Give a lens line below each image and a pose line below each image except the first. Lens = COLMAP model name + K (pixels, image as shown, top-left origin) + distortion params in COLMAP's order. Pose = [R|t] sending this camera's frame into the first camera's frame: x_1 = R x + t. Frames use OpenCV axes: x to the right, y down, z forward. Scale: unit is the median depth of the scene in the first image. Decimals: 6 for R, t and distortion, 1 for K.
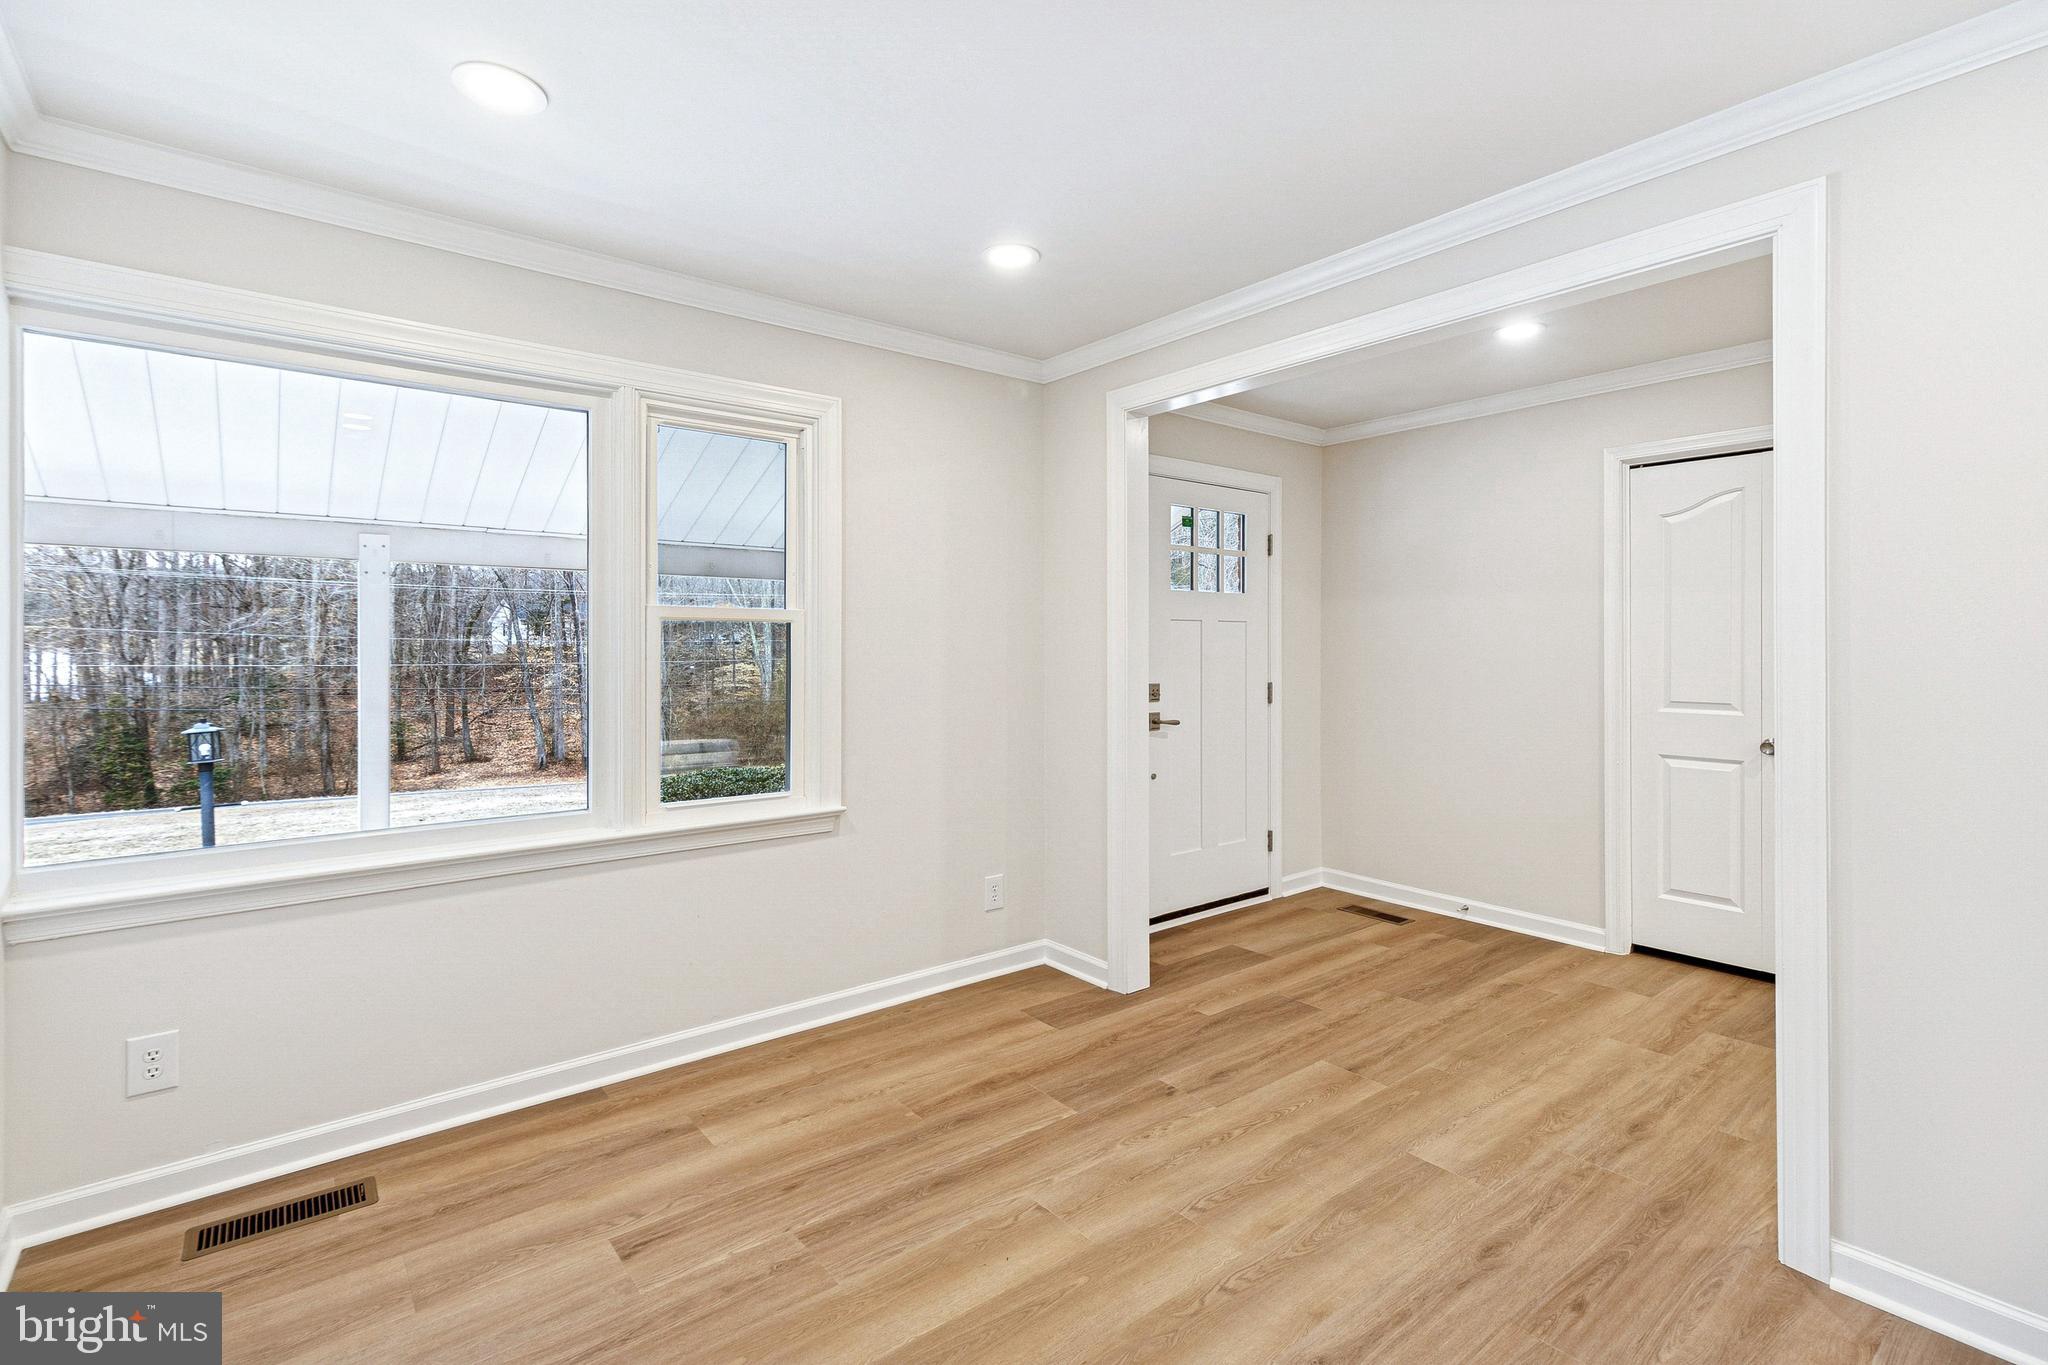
lens RADIAL K [[958.0, 0, 1027.5], [0, 958.0, 693.5], [0, 0, 1]] dist [0.009816, -0.000545]
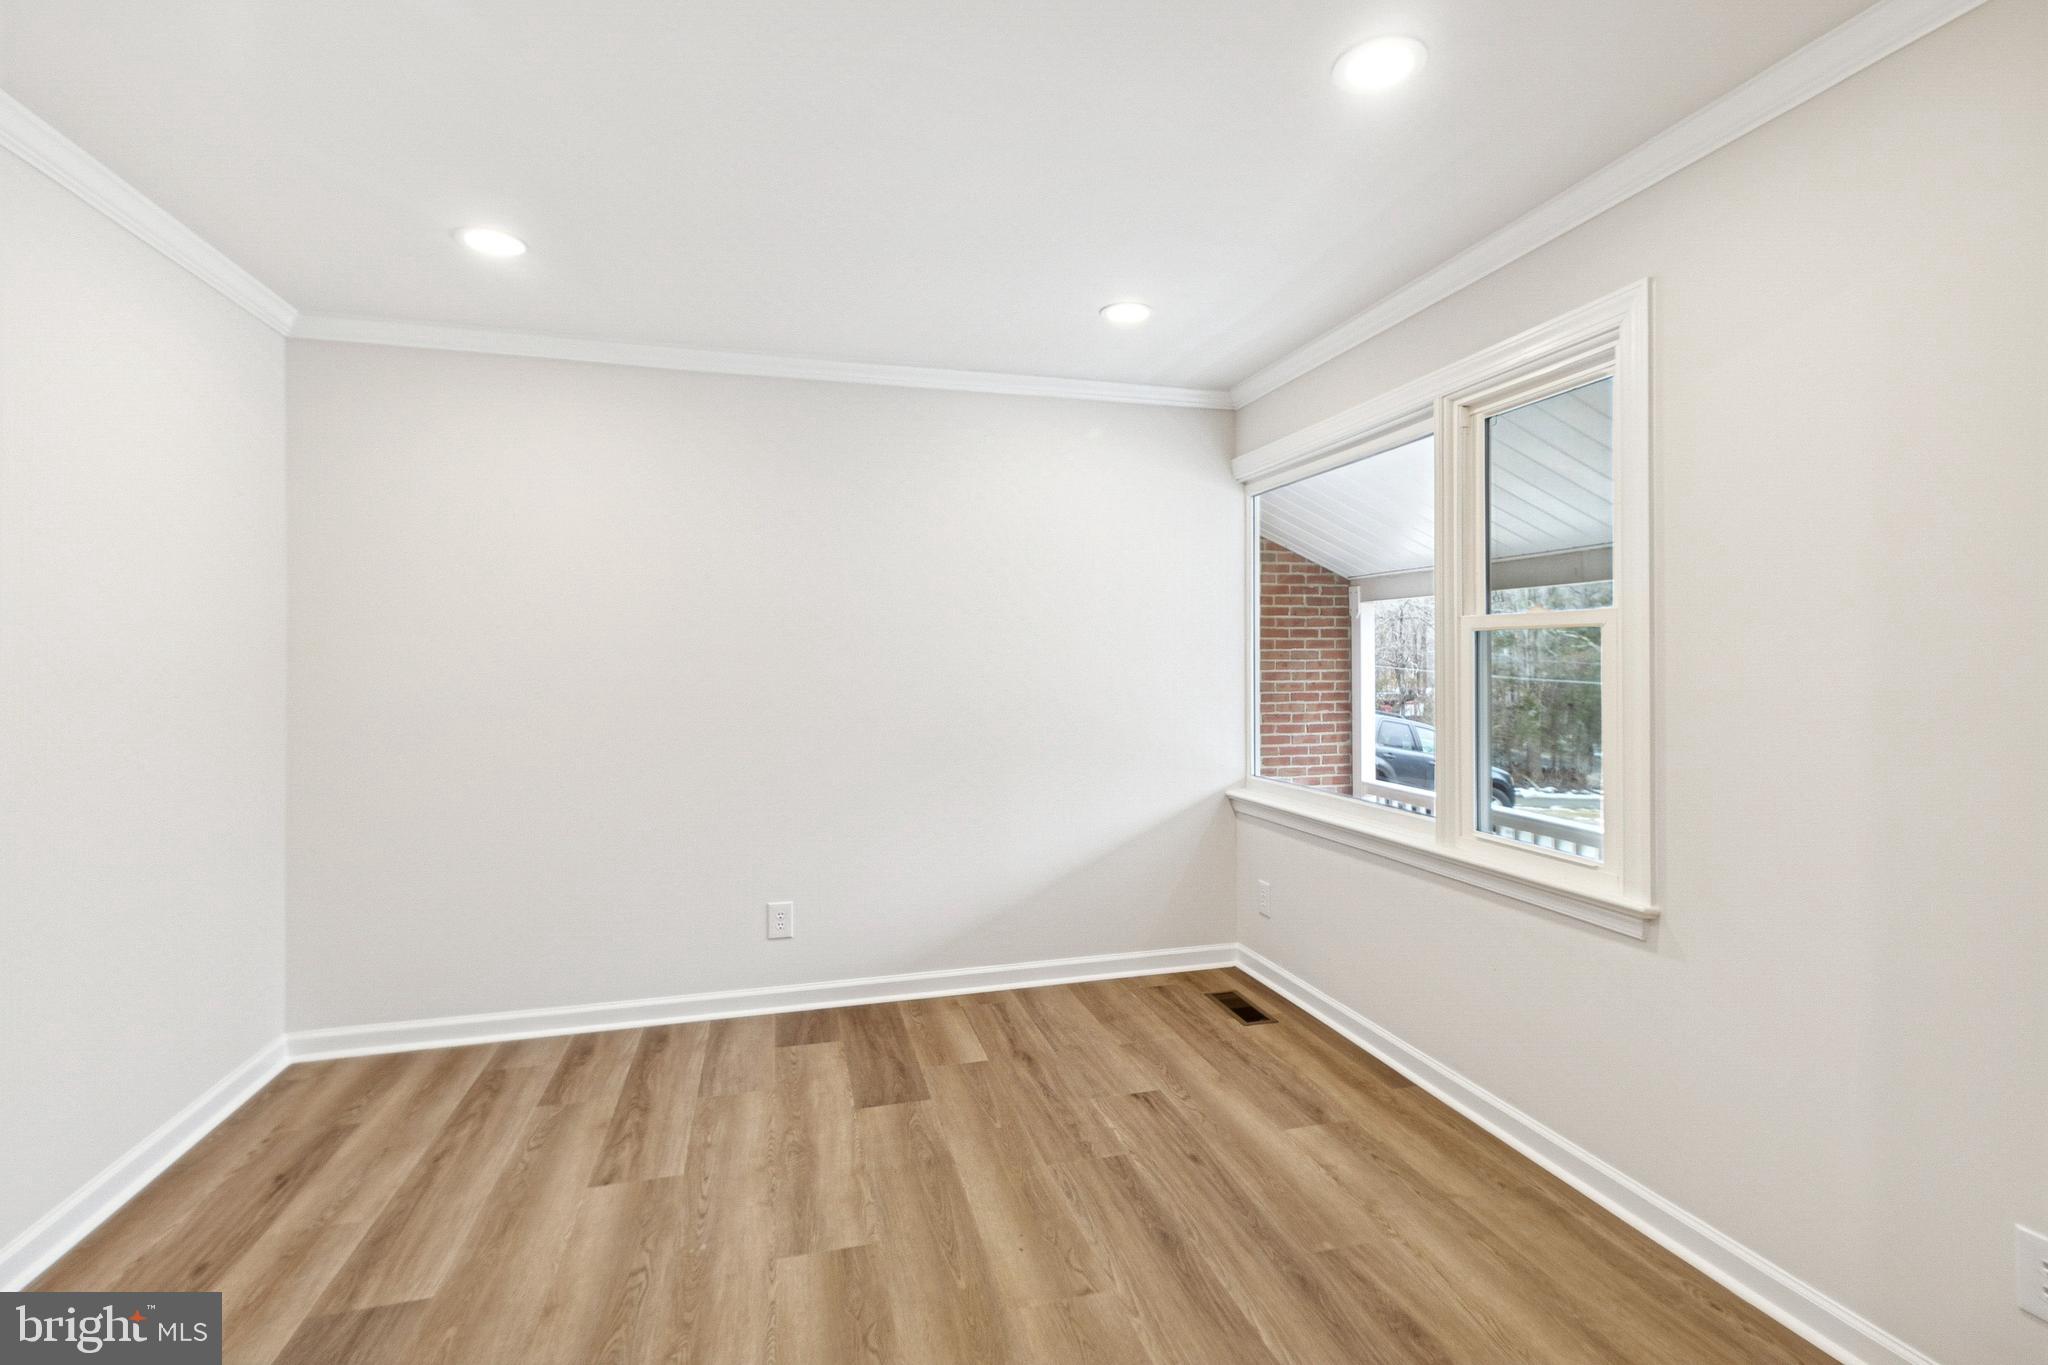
lens RADIAL K [[958.0, 0, 1032.0], [0, 958.0, 666.9], [0, 0, 1]] dist [0.009816, -0.000545]
pose [[-0.409621, 0.007931, -0.912221, 0.762338], [-0.040847, 0.998800, 0.027026, -0.060315], [0.911341, 0.048331, -0.408806, 1.163268]]
